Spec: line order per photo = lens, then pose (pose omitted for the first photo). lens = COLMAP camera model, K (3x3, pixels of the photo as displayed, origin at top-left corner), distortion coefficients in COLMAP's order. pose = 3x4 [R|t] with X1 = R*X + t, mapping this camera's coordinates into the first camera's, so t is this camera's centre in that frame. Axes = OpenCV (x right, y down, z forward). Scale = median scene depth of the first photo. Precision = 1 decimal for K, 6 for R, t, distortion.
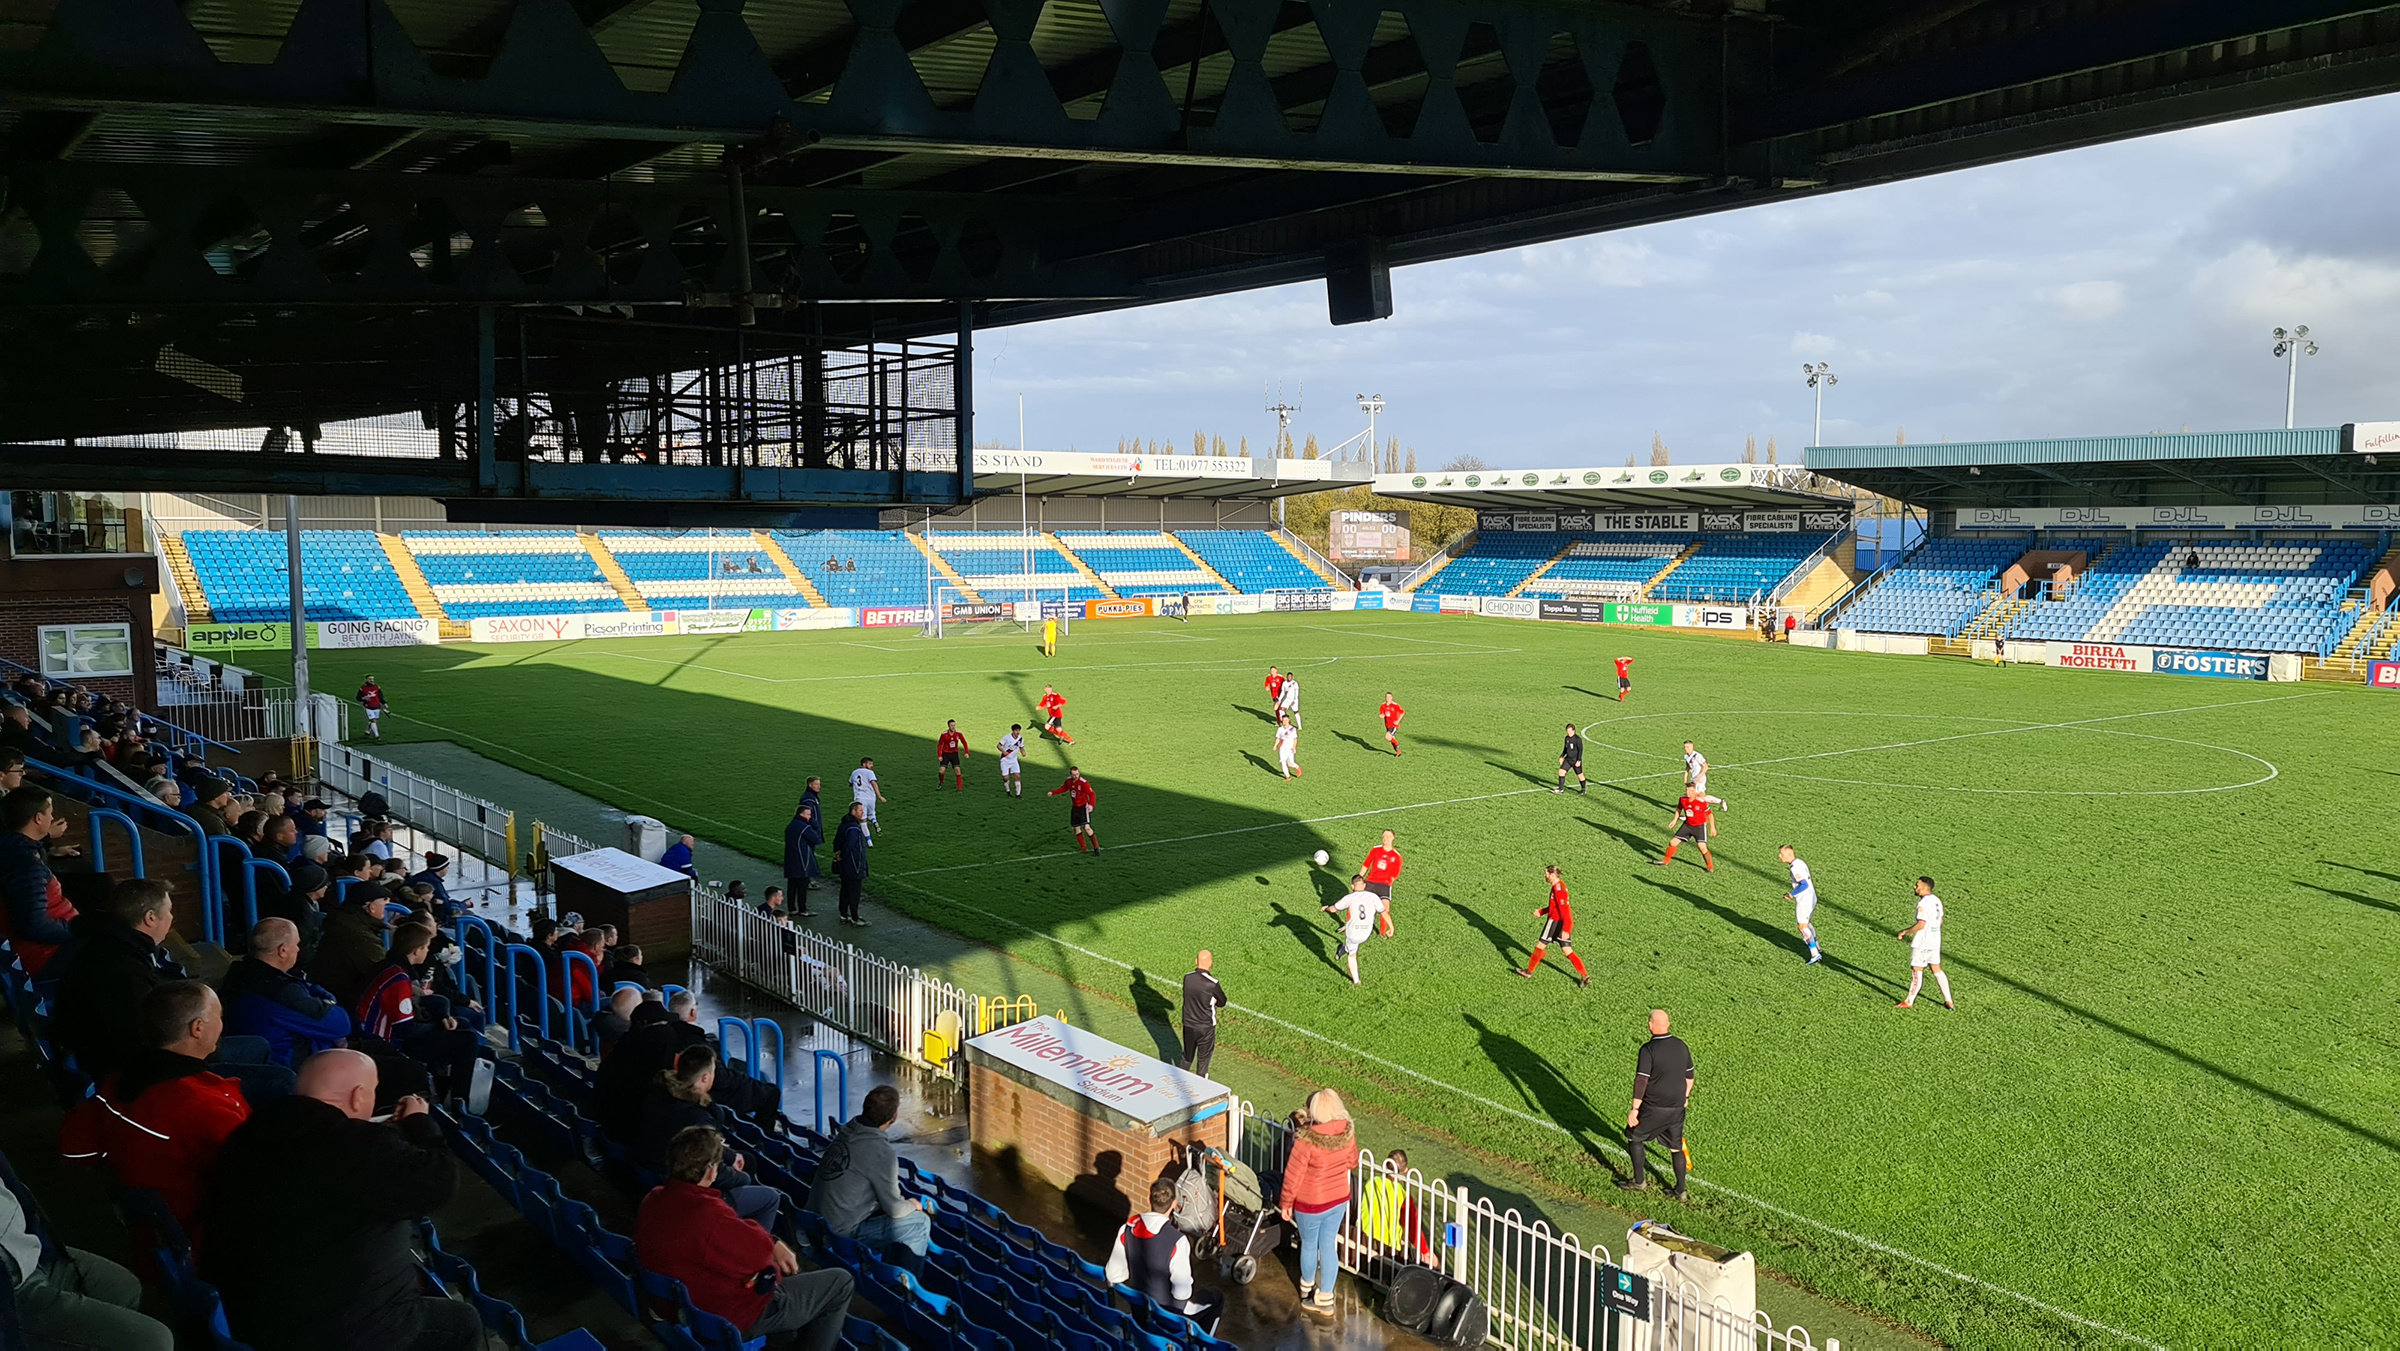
lens RADIAL K [[1751.0, 0, 1222.0], [0, 1751.0, 682.6], [0, 0, 1]] dist [0.097363, -0.085979]
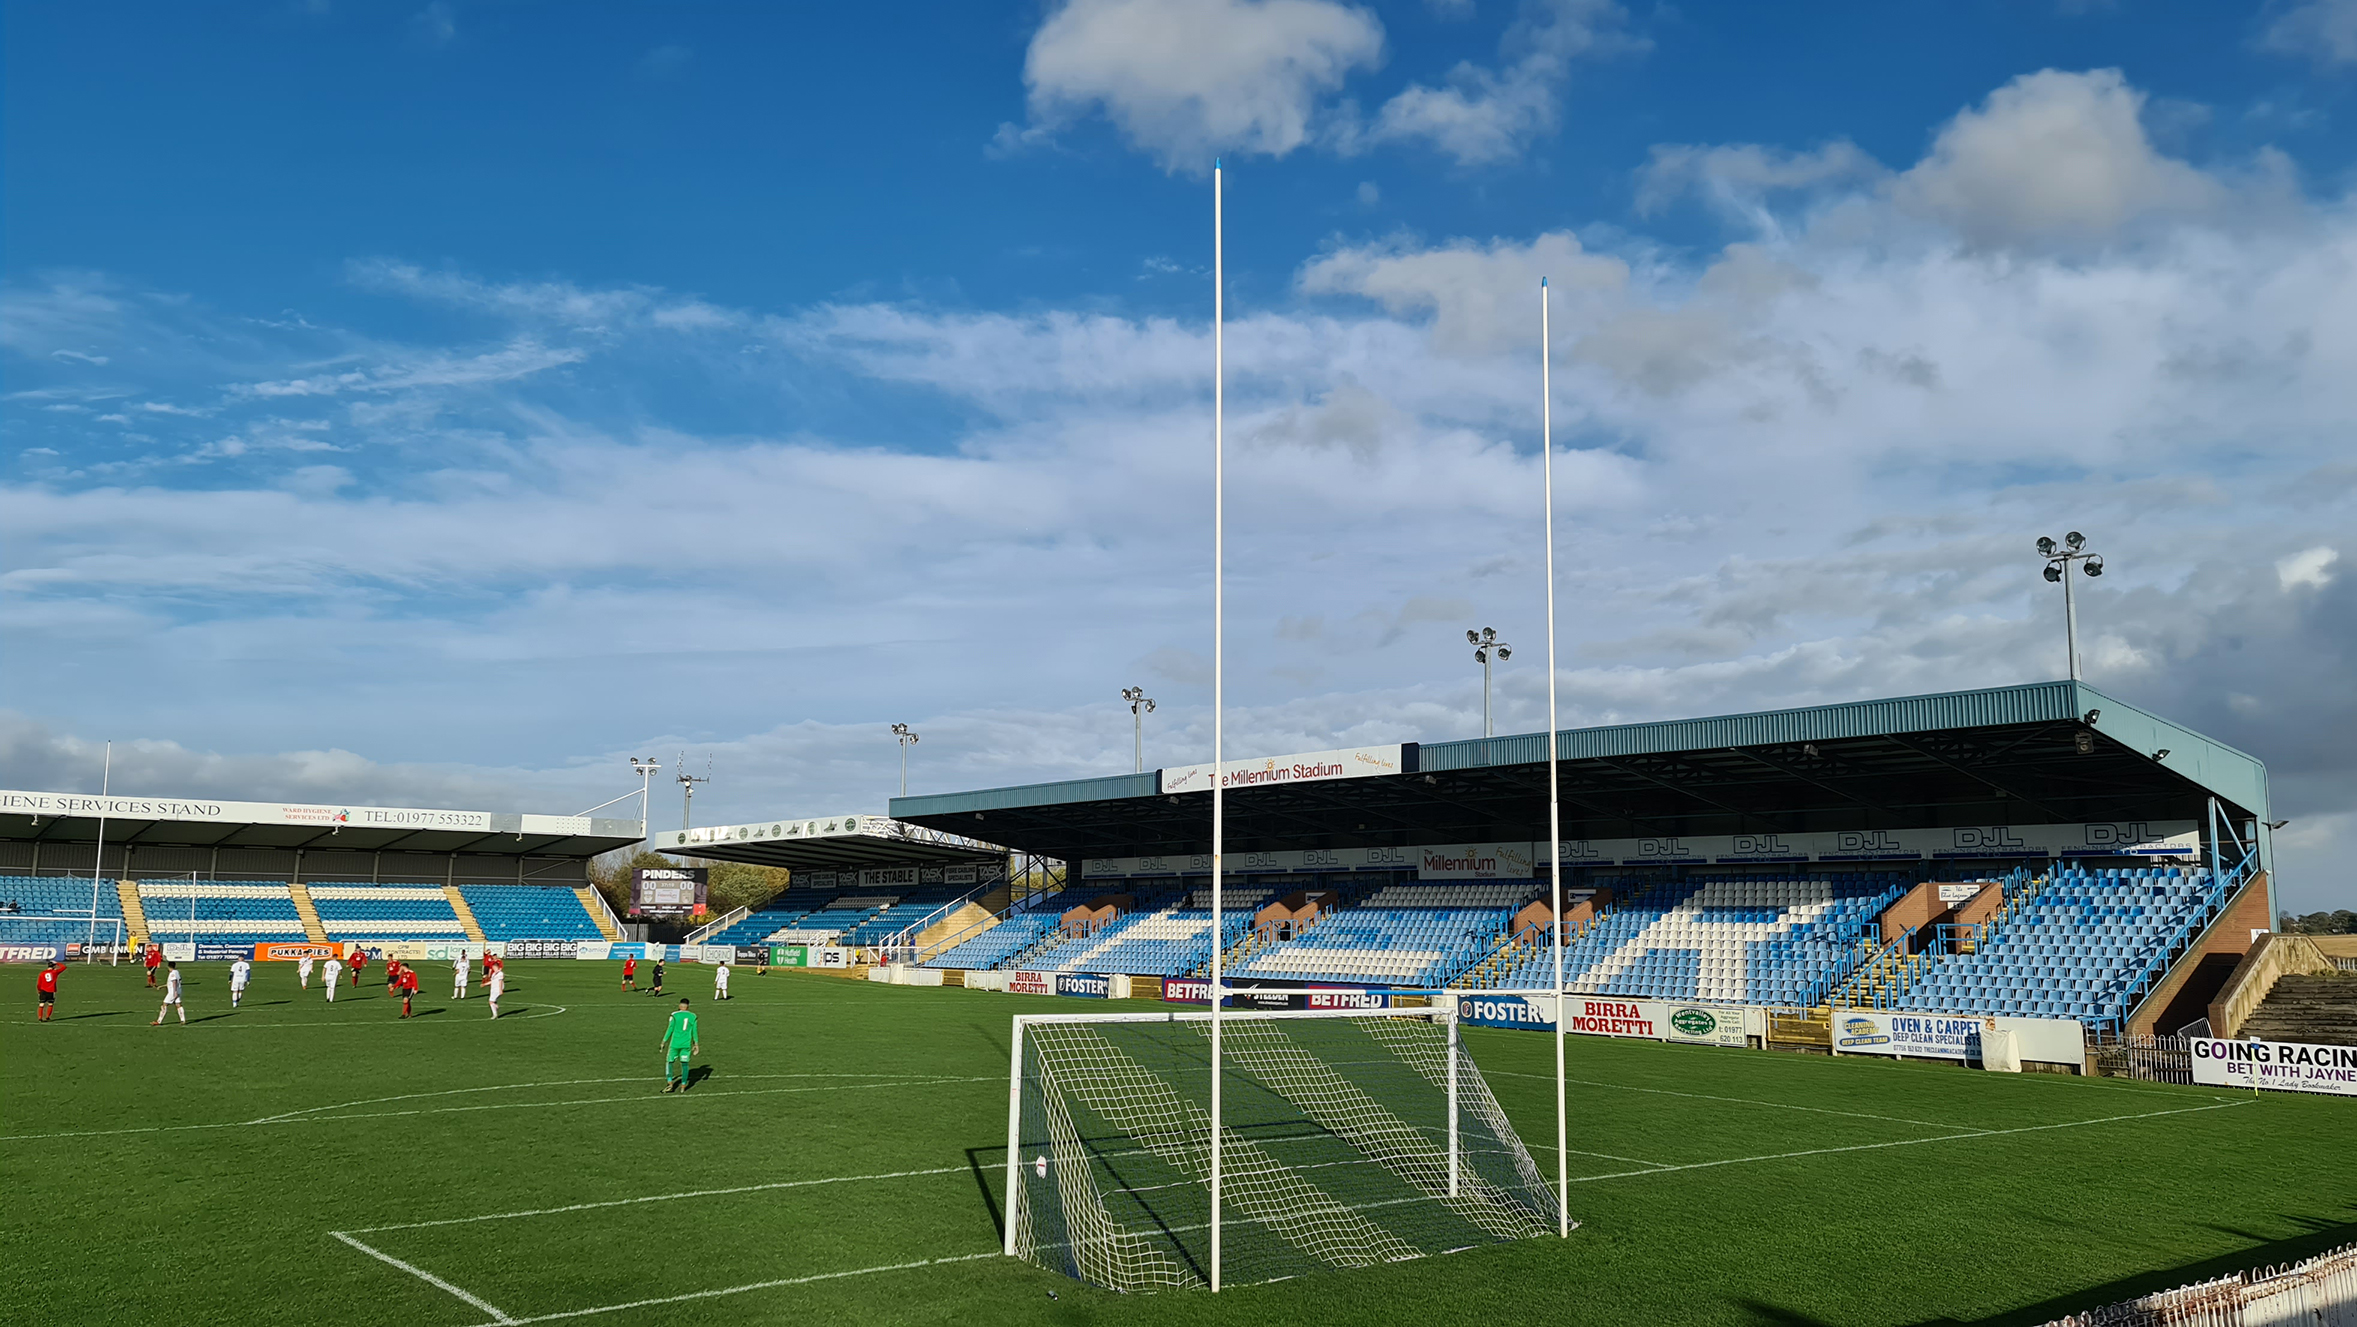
lens RADIAL K [[1719.6, 0, 1200.1], [0, 1719.6, 670.5], [0, 0, 1]] dist [0.097363, -0.085979]
pose [[0.999916, 0.009253, 0.009100, 0.470134], [-0.006794, 0.970642, -0.240433, 0.043107], [-0.011057, 0.240351, 0.970623, -0.060123]]
